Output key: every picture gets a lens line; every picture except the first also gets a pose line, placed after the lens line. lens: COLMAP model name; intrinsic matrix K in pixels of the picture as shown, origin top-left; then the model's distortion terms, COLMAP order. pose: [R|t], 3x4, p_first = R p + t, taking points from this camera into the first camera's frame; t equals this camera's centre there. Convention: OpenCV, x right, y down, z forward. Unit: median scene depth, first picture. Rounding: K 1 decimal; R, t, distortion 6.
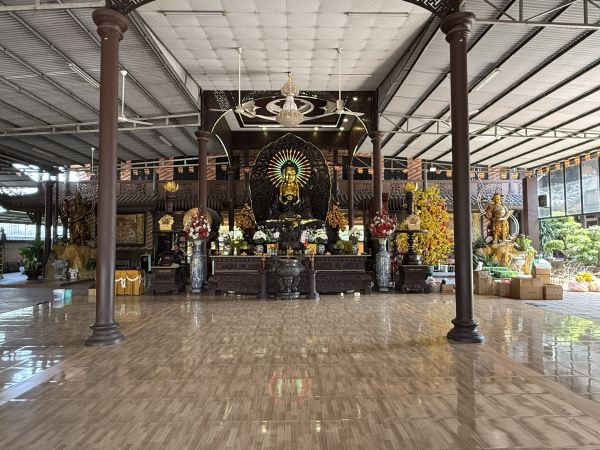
lens RADIAL K [[364.9, 0, 300.0], [0, 364.9, 225.0], [0, 0, 1]] dist [-0.000388, -0.000016]
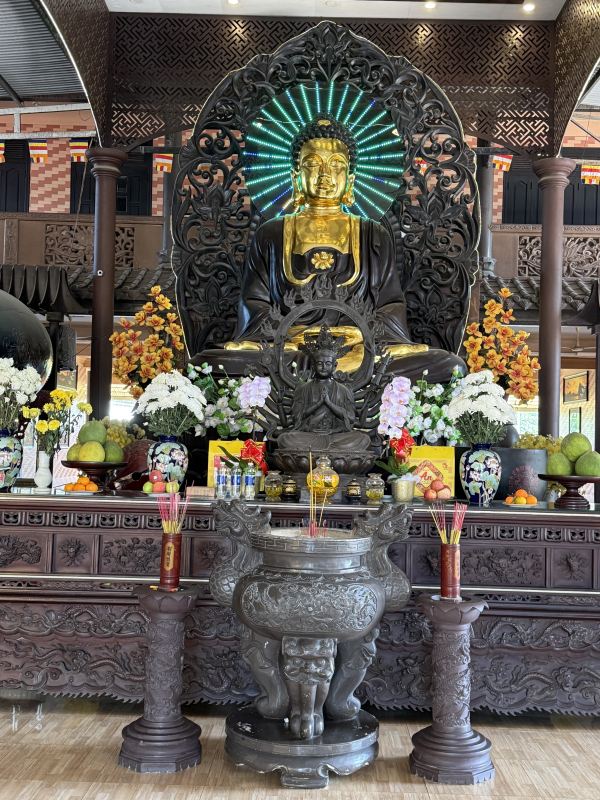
lens RADIAL K [[930.5, 0, 300.0], [0, 930.5, 400.0], [0, 0, 1]] dist [0.009806, 0.000851]
pose [[0.998687, 0.029606, -0.041795, -0.018855], [-0.029447, 0.999557, 0.004429, 0.026666], [0.041907, -0.003193, 0.999116, 0.492385]]
